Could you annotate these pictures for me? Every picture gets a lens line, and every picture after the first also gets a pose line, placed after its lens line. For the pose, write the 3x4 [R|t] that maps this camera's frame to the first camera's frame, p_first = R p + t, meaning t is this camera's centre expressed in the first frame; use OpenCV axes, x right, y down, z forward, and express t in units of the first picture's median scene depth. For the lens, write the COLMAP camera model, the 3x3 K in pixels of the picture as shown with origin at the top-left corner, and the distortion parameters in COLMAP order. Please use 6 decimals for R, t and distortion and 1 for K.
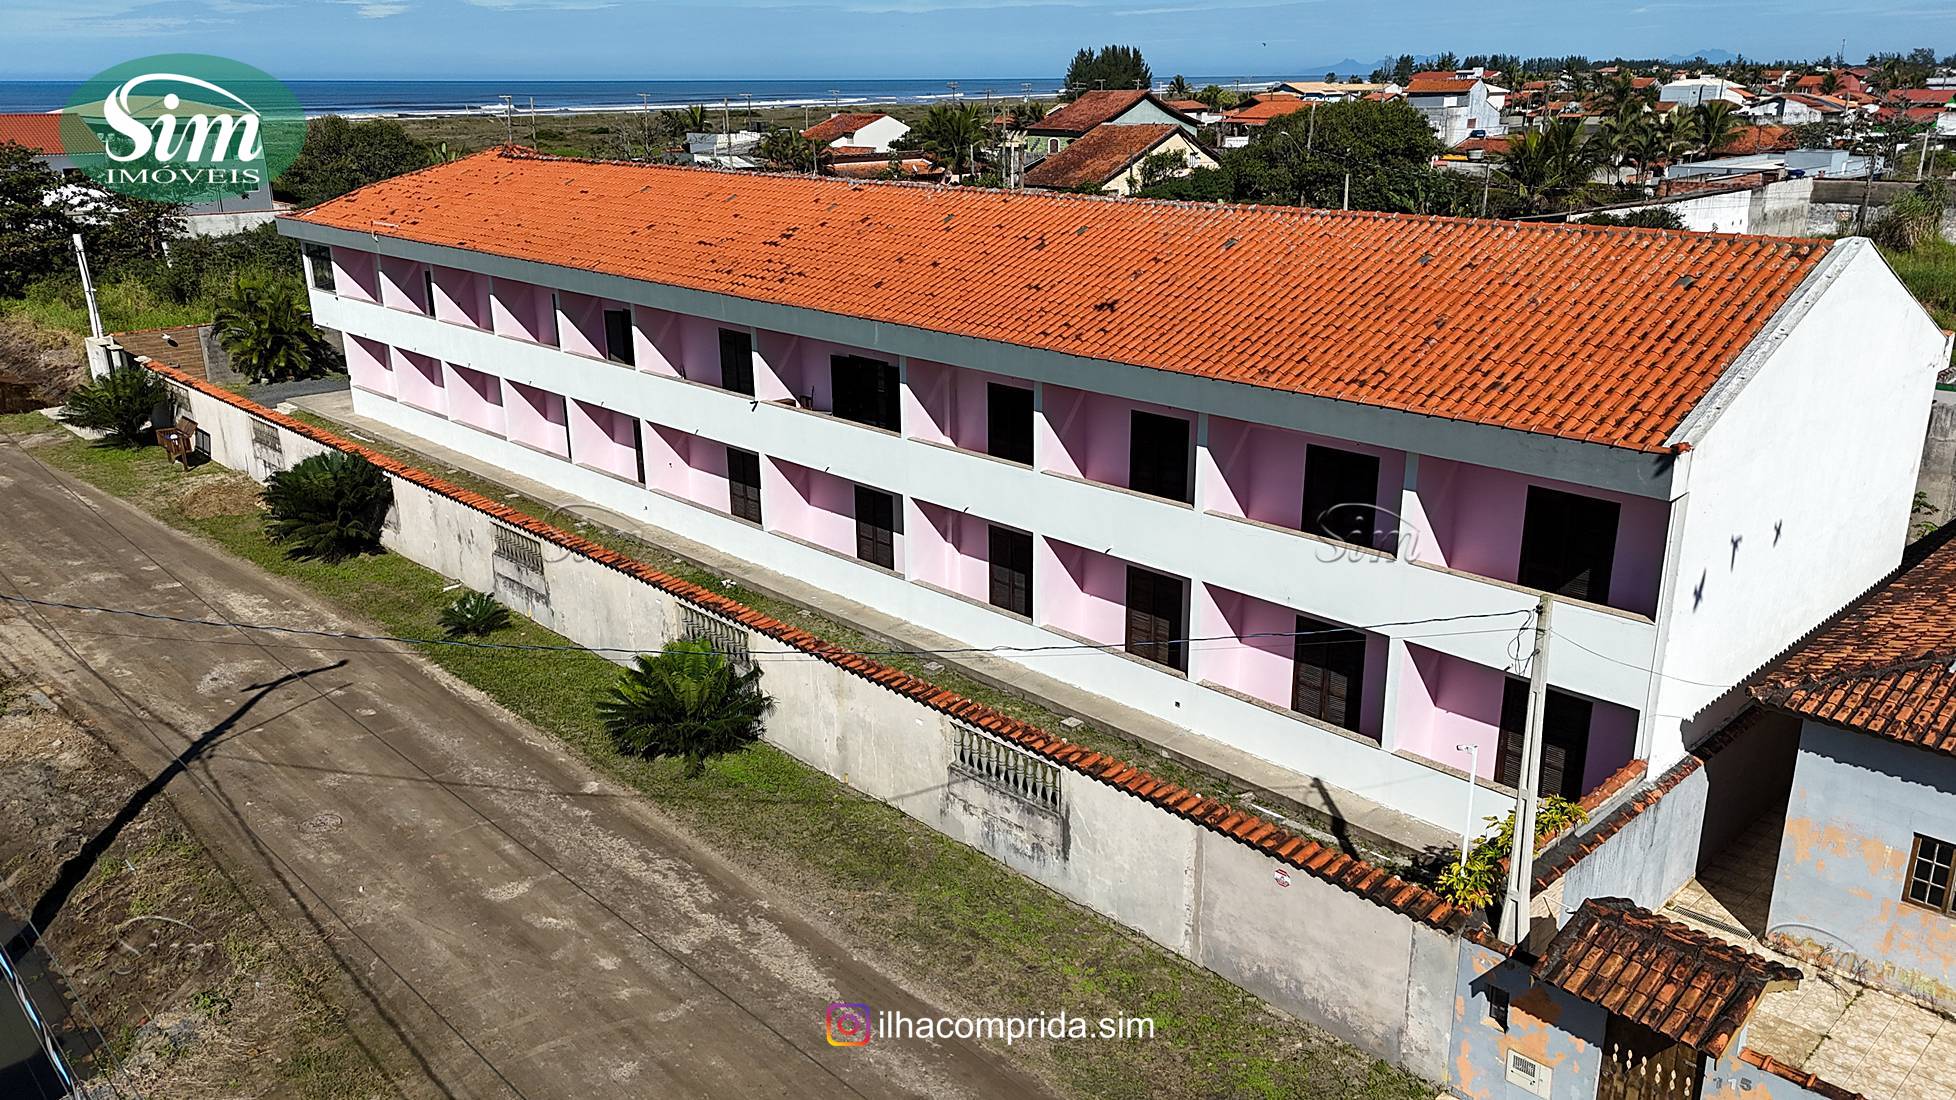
lens RADIAL K [[1446.7, 0, 978.0], [0, 1446.7, 550.0], [0, 0, 1]] dist [0.065300, -0.063597]
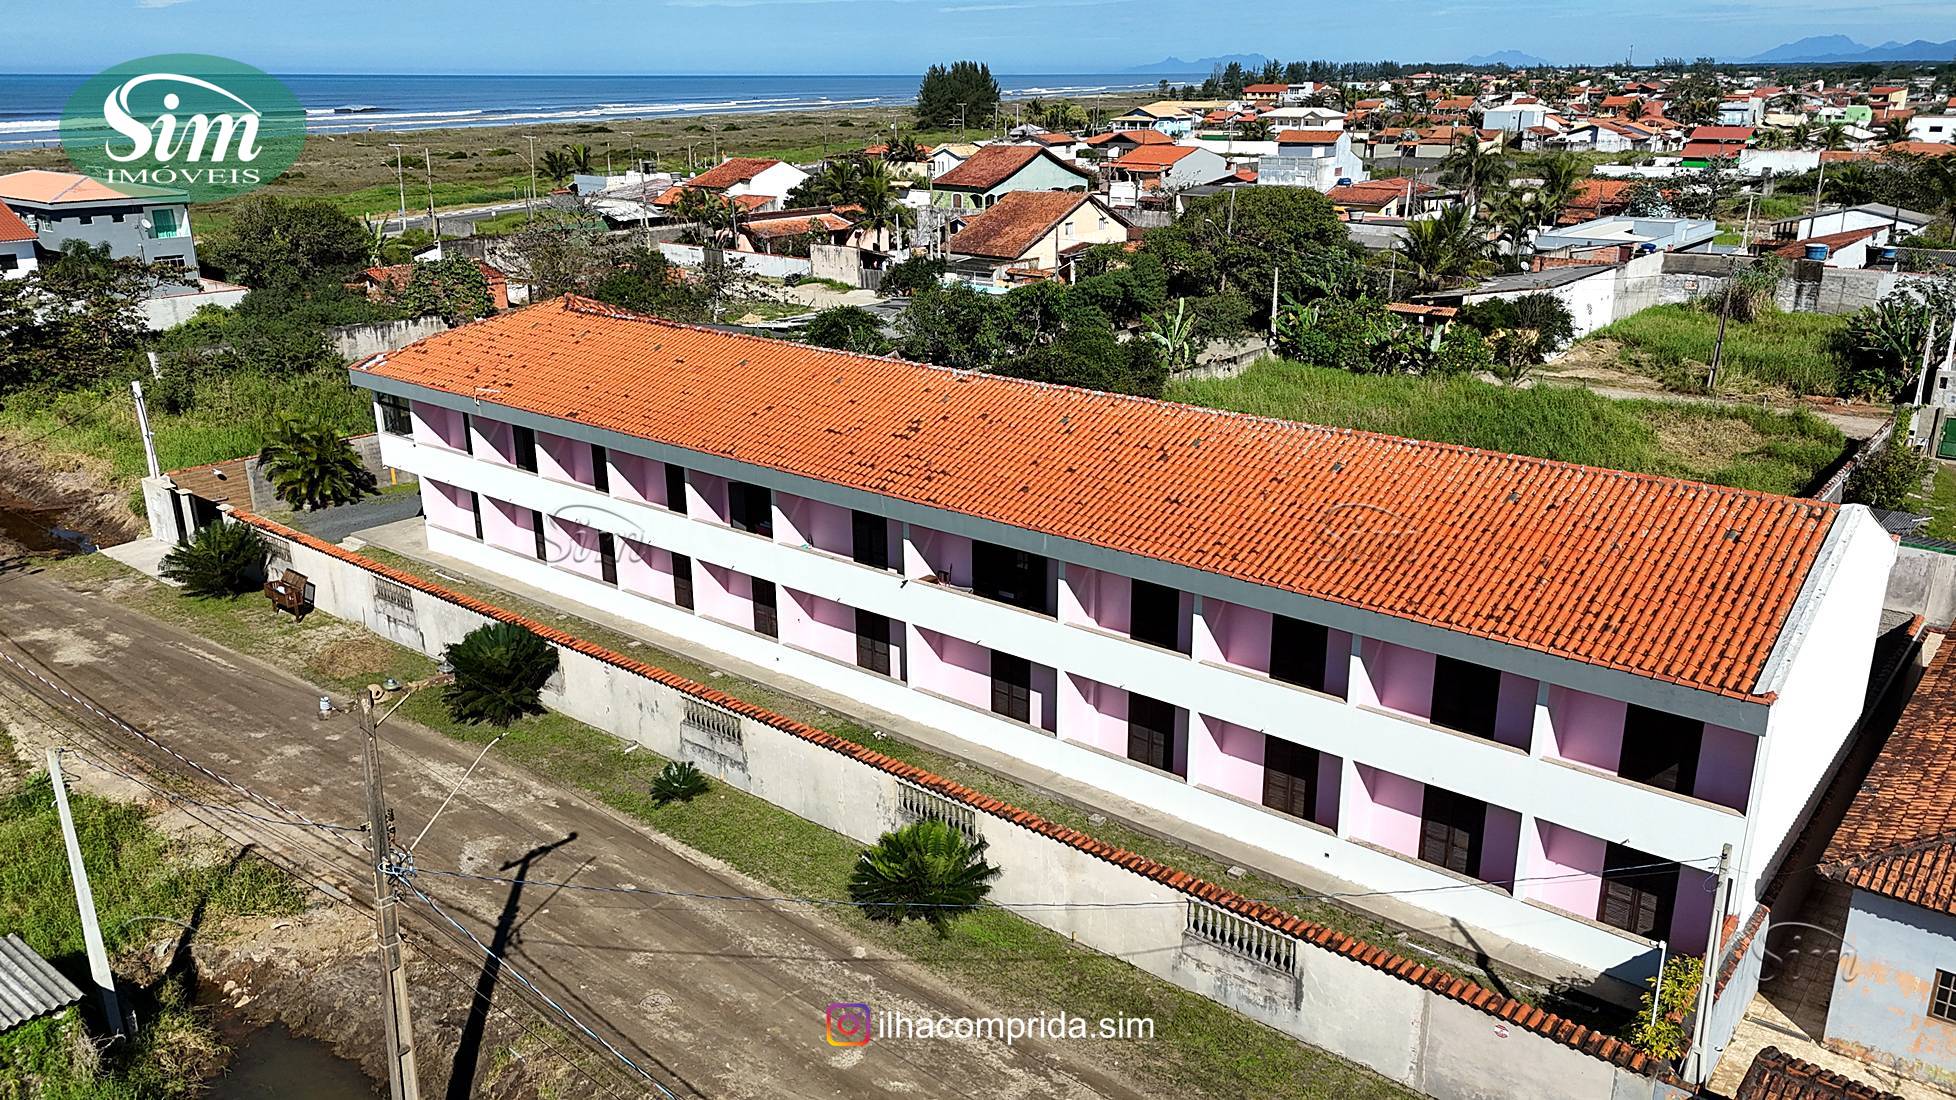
lens RADIAL K [[1446.7, 0, 978.0], [0, 1446.7, 550.0], [0, 0, 1]] dist [0.065300, -0.063597]
pose [[0.993819, -0.031853, 0.106348, -0.279847], [0.031644, 0.999493, 0.003646, -0.166548], [-0.106410, -0.000258, 0.994322, -0.199151]]
